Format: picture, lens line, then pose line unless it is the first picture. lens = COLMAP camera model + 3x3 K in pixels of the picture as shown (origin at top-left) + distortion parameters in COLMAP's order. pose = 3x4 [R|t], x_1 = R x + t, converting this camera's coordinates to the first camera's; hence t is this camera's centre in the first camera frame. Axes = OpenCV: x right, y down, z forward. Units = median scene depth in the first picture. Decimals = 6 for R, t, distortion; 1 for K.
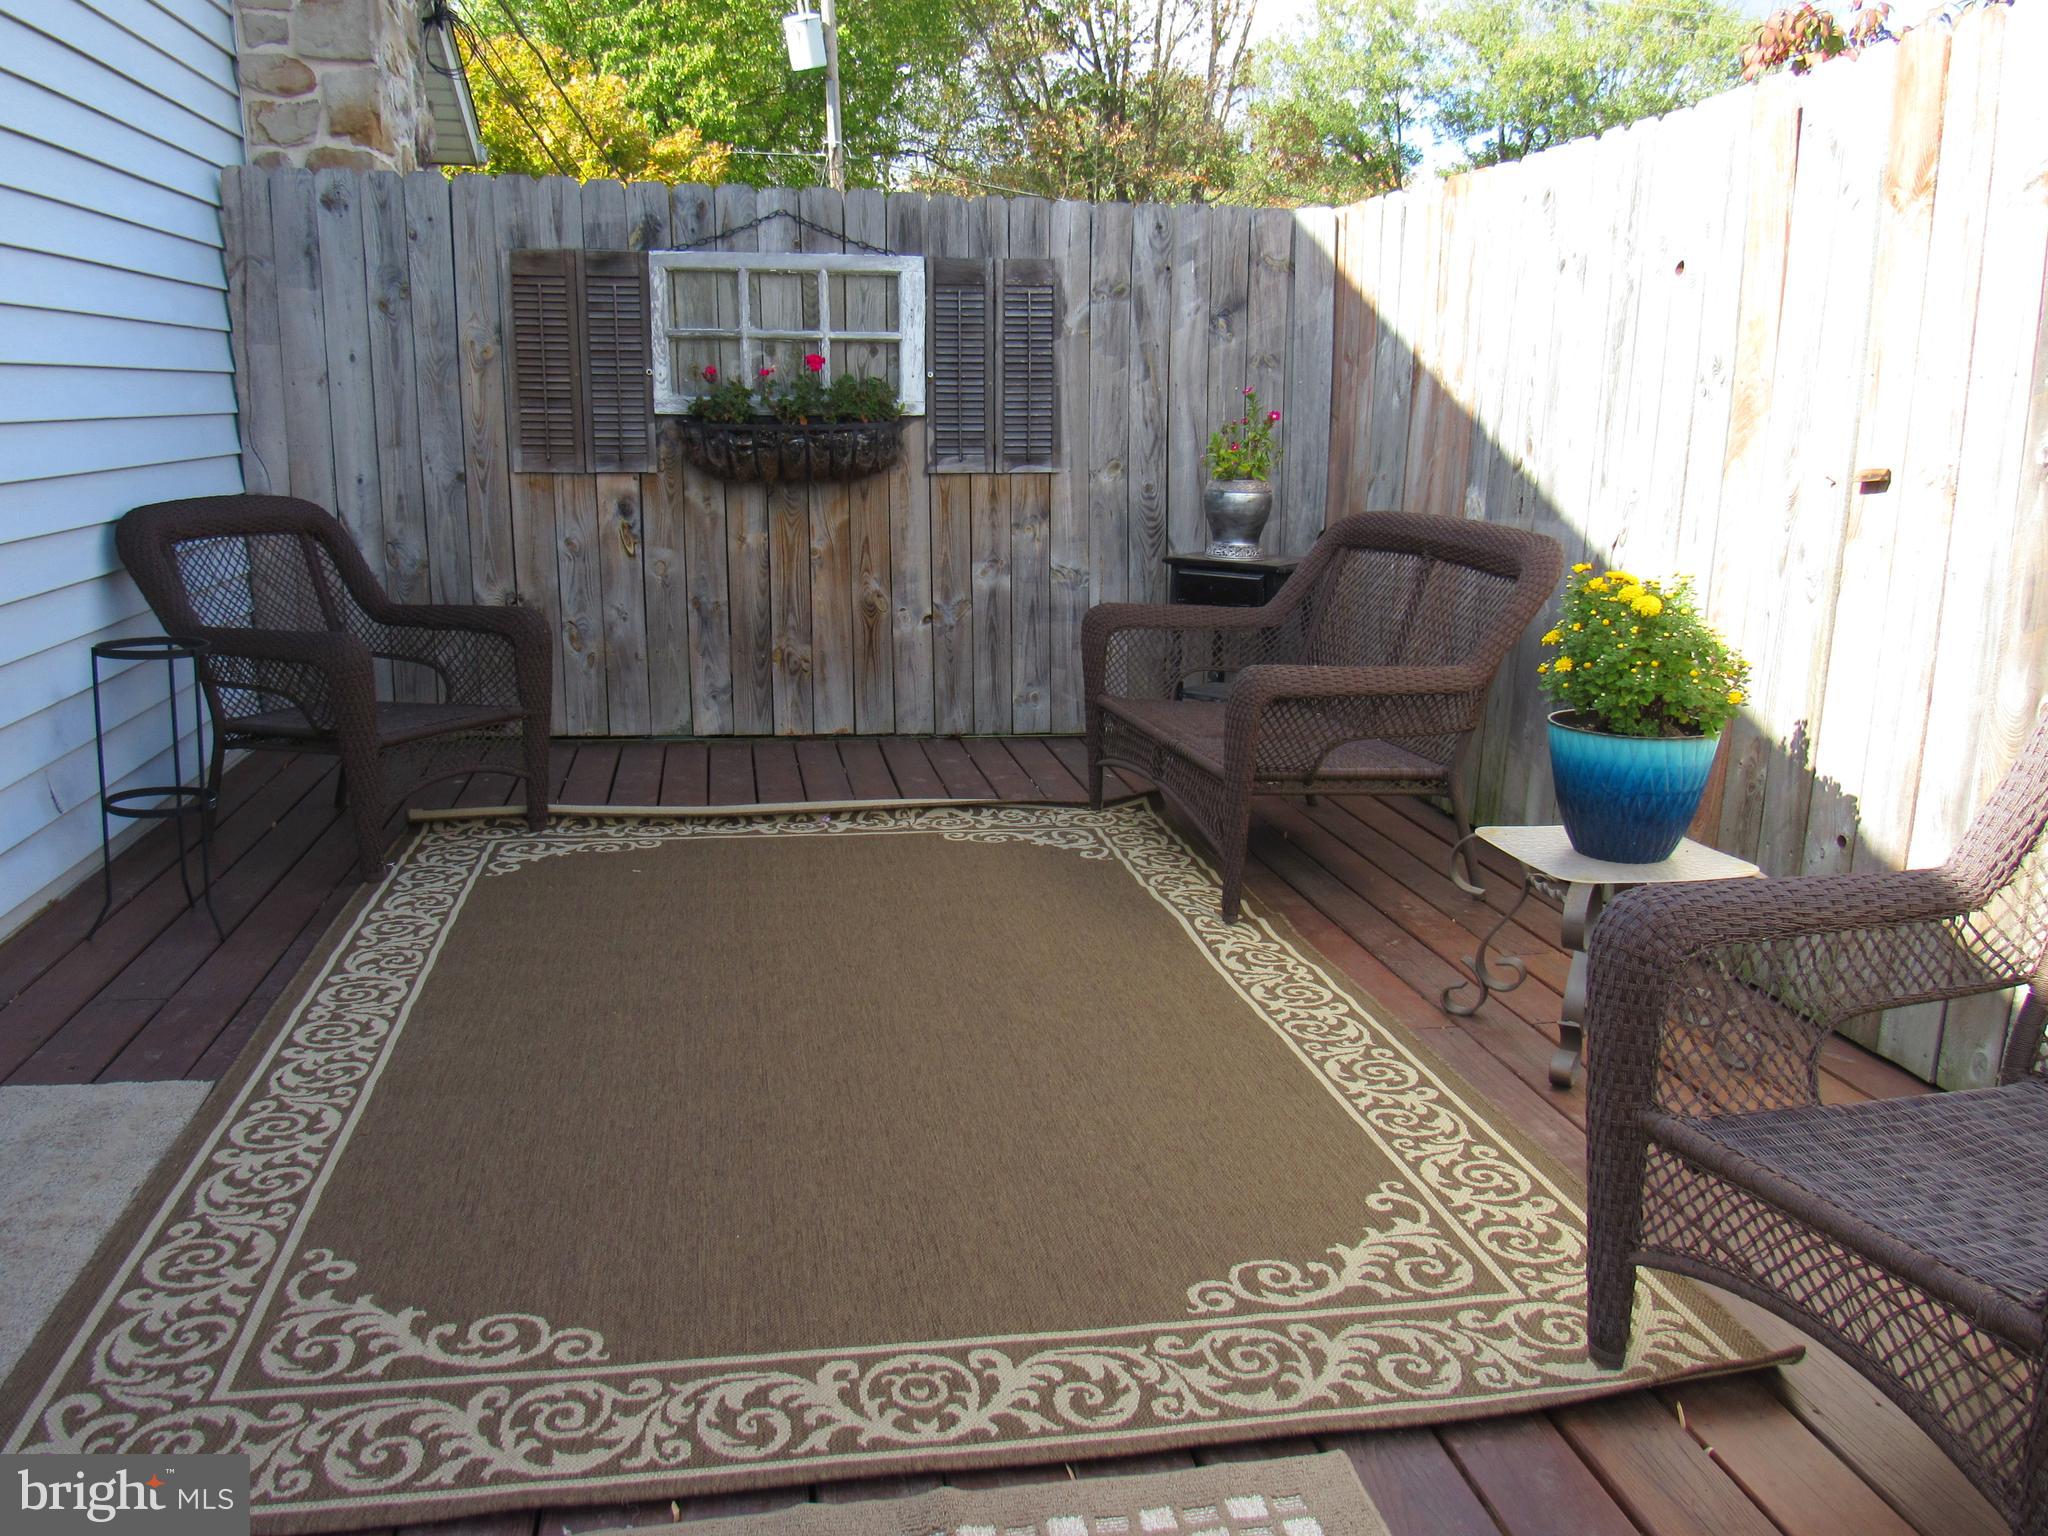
lens RADIAL K [[1614.1, 0, 1024.0], [0, 1614.1, 768.0], [0, 0, 1]] dist [-0.020586, 0.002981]
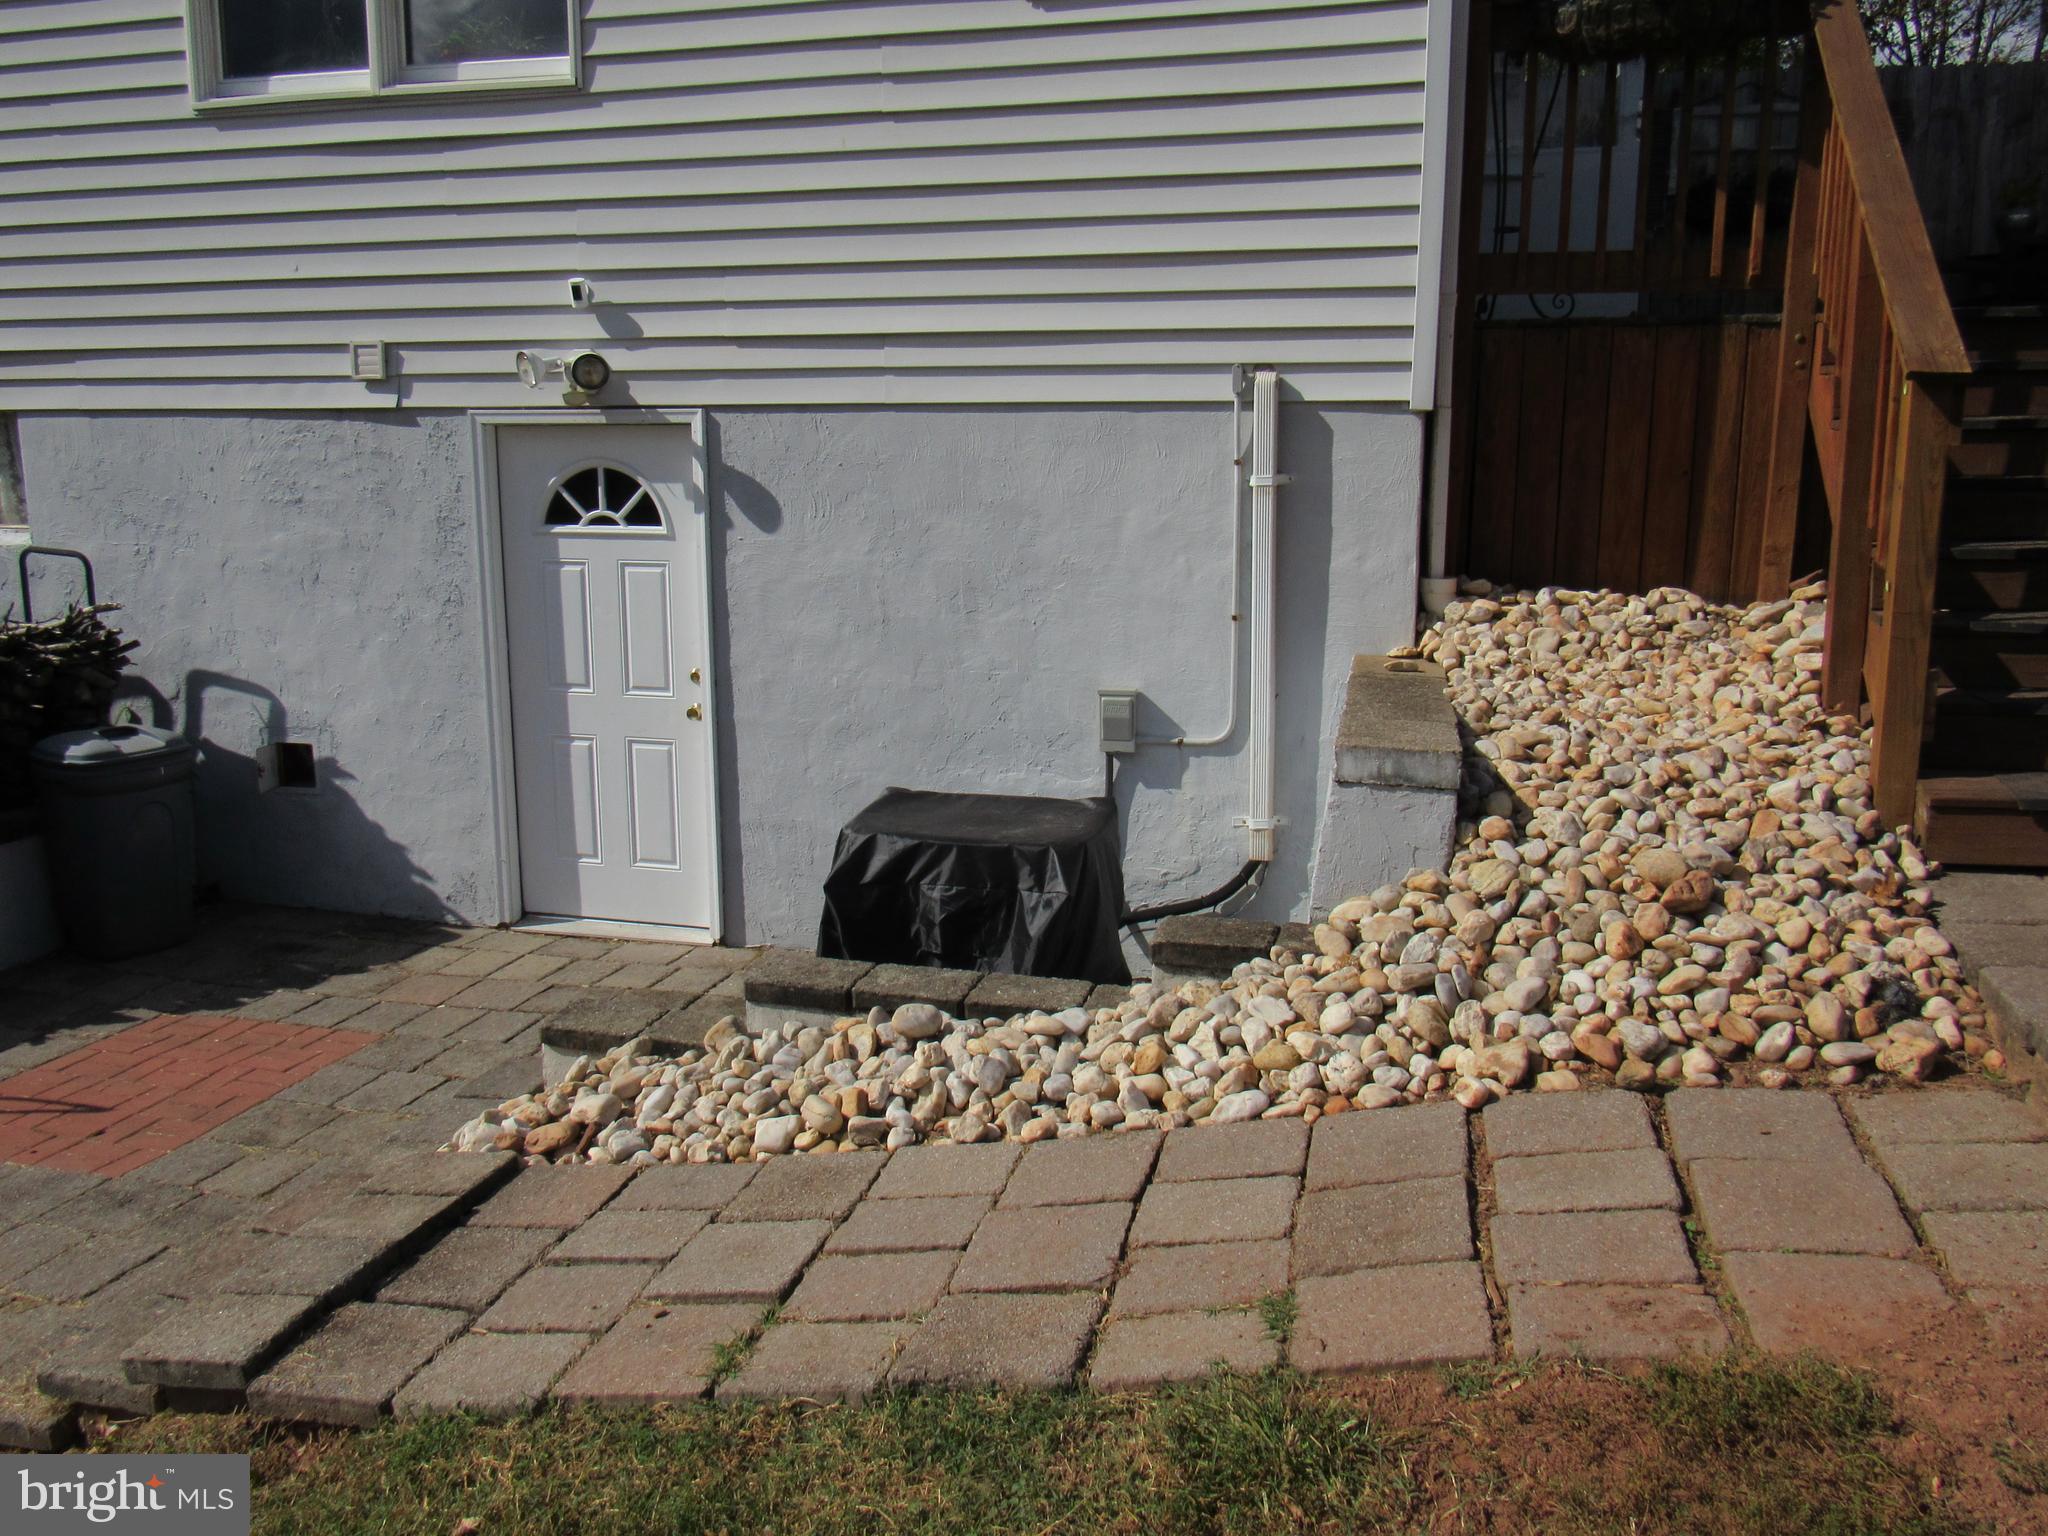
lens RADIAL K [[1614.1, 0, 1024.0], [0, 1614.1, 768.0], [0, 0, 1]] dist [-0.020586, 0.002981]
pose [[0.908081, 0.080858, -0.410915, -0.012118], [-0.093566, 0.995554, -0.010871, 0.077426], [0.408209, 0.048320, 0.911609, -0.142547]]
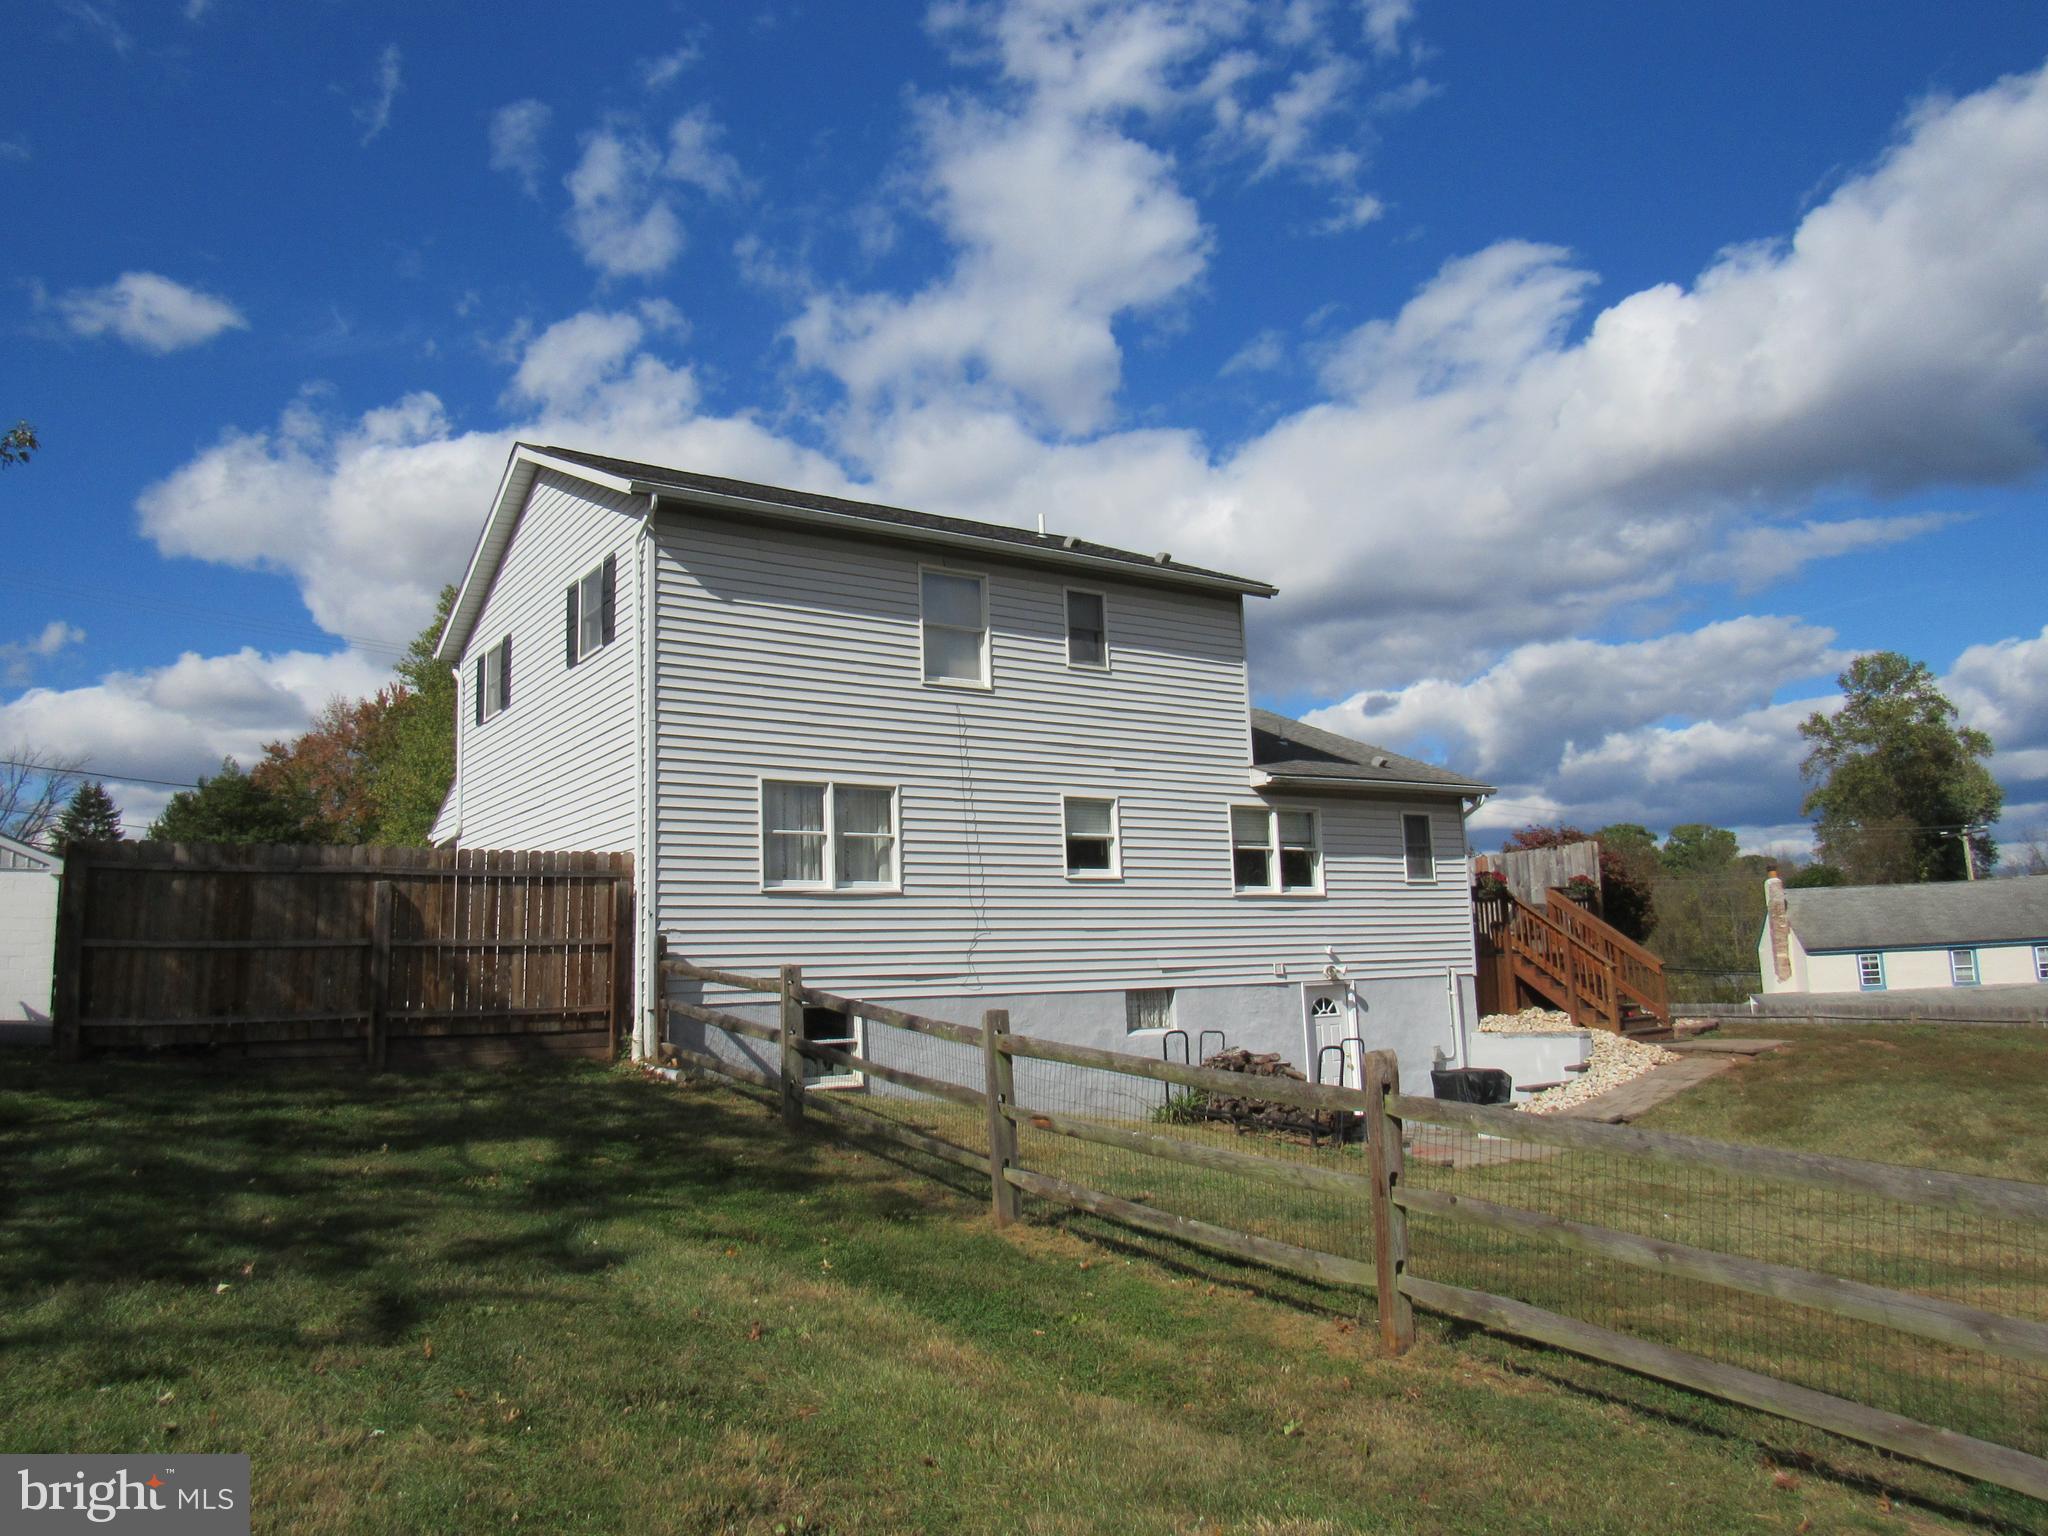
lens RADIAL K [[1438.5, 0, 1024.0], [0, 1438.5, 768.0], [0, 0, 1]] dist [-0.026551, 0.003576]
pose [[0.915439, 0.023612, 0.401764, -0.442827], [0.126646, 0.930661, -0.343265, 0.137724], [-0.382011, 0.365120, 0.848973, -0.448514]]
